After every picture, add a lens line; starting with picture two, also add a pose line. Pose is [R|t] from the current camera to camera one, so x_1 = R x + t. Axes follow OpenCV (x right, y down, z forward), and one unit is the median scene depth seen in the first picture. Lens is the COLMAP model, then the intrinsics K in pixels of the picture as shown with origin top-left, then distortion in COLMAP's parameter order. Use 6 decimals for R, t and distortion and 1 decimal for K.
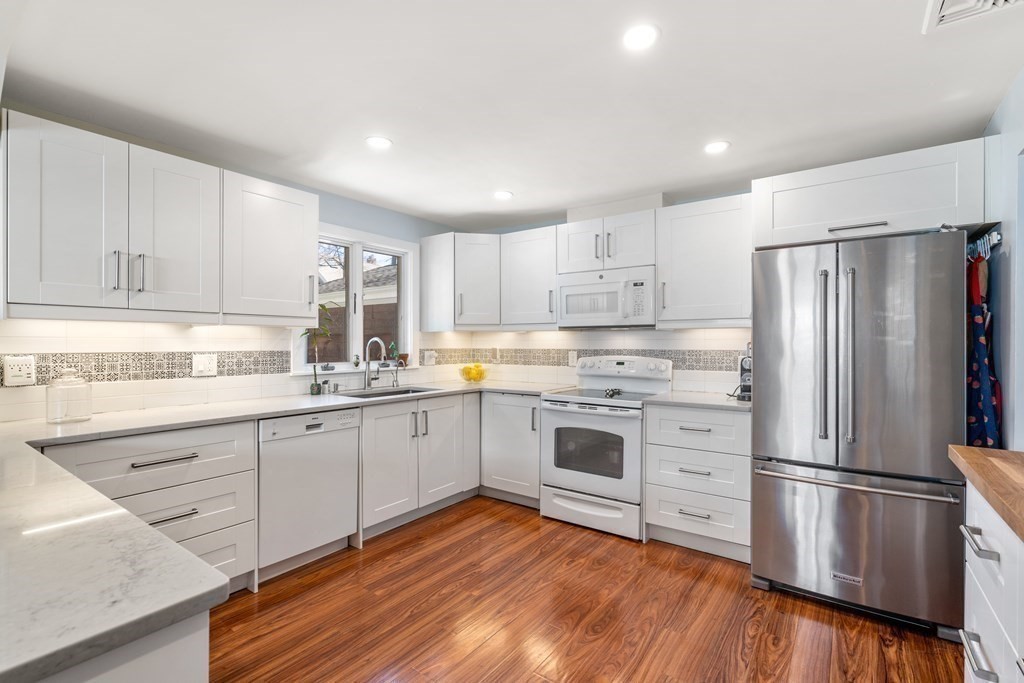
lens RADIAL K [[465.4, 0, 512.0], [0, 465.4, 341.5], [0, 0, 1]] dist [-0.002928, 0.000216]
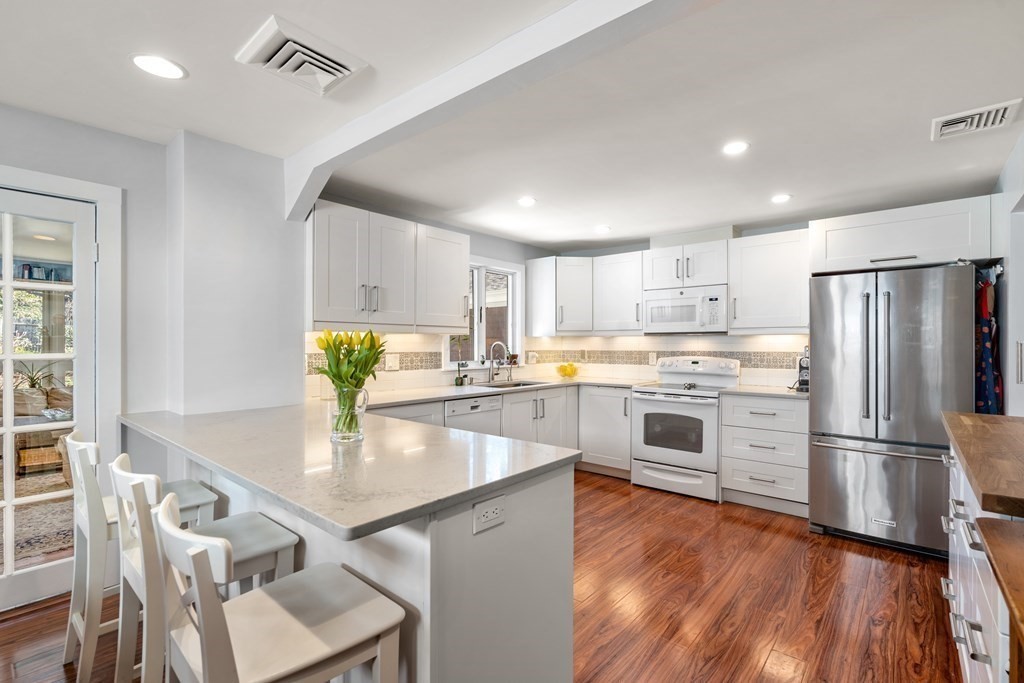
lens RADIAL K [[463.1, 0, 515.2], [0, 463.1, 343.2], [0, 0, 1]] dist [-0.001967, -0.000060]
pose [[0.996938, 0.000070, -0.078202, -0.175007], [-0.000027, 1.000000, 0.000551, -0.005867], [0.078202, -0.000547, 0.996937, -0.305450]]
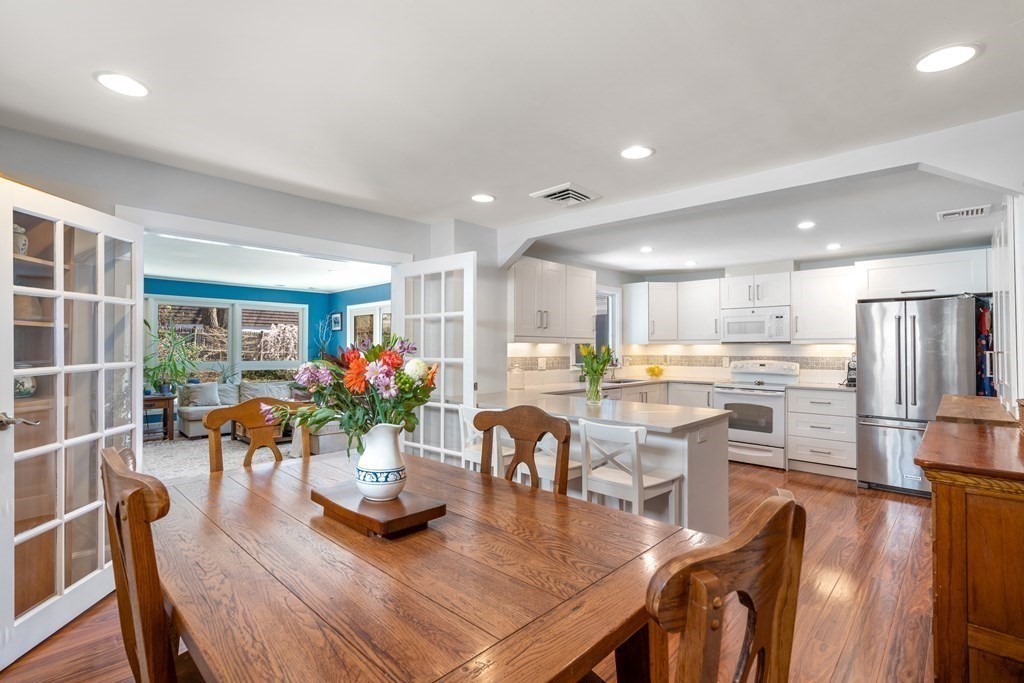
lens RADIAL K [[465.4, 0, 512.0], [0, 465.4, 341.5], [0, 0, 1]] dist [-0.002928, 0.000216]
pose [[0.990223, -0.000384, -0.139490, -0.470056], [-0.001260, 0.999931, -0.011700, -0.016426], [0.139485, 0.011761, 0.990154, -0.822115]]
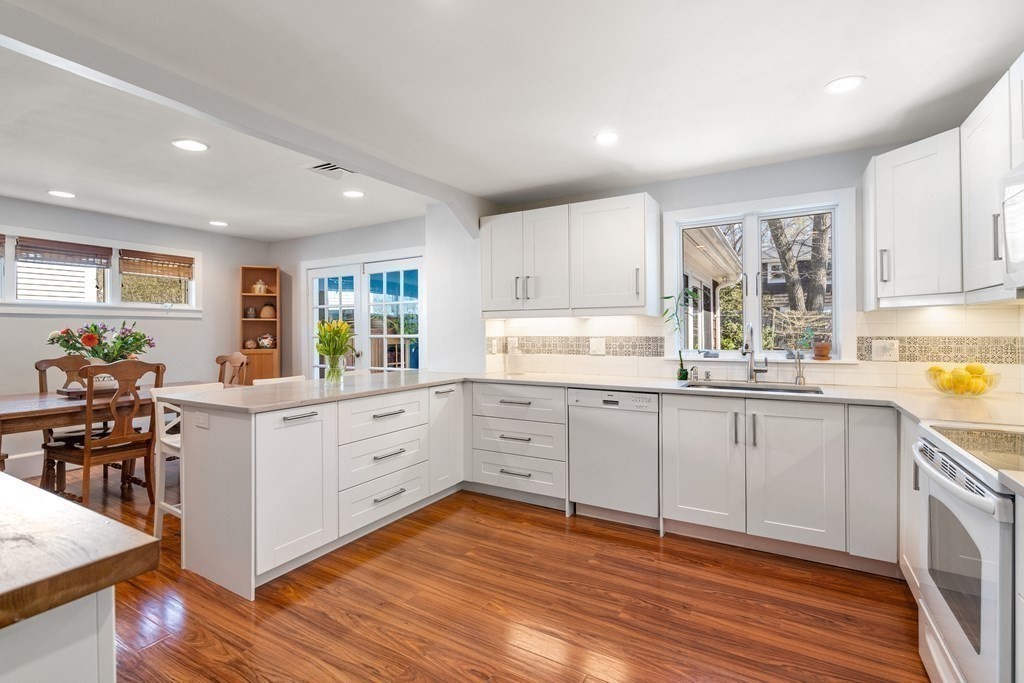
lens RADIAL K [[473.3, 0, 511.5], [0, 473.3, 333.3], [0, 0, 1]] dist [-0.002981, -0.000249]
pose [[0.100843, 0.000947, -0.994902, 0.617214], [0.007932, 0.999967, 0.001756, 0.007549], [0.994871, -0.008069, 0.100832, 0.559176]]
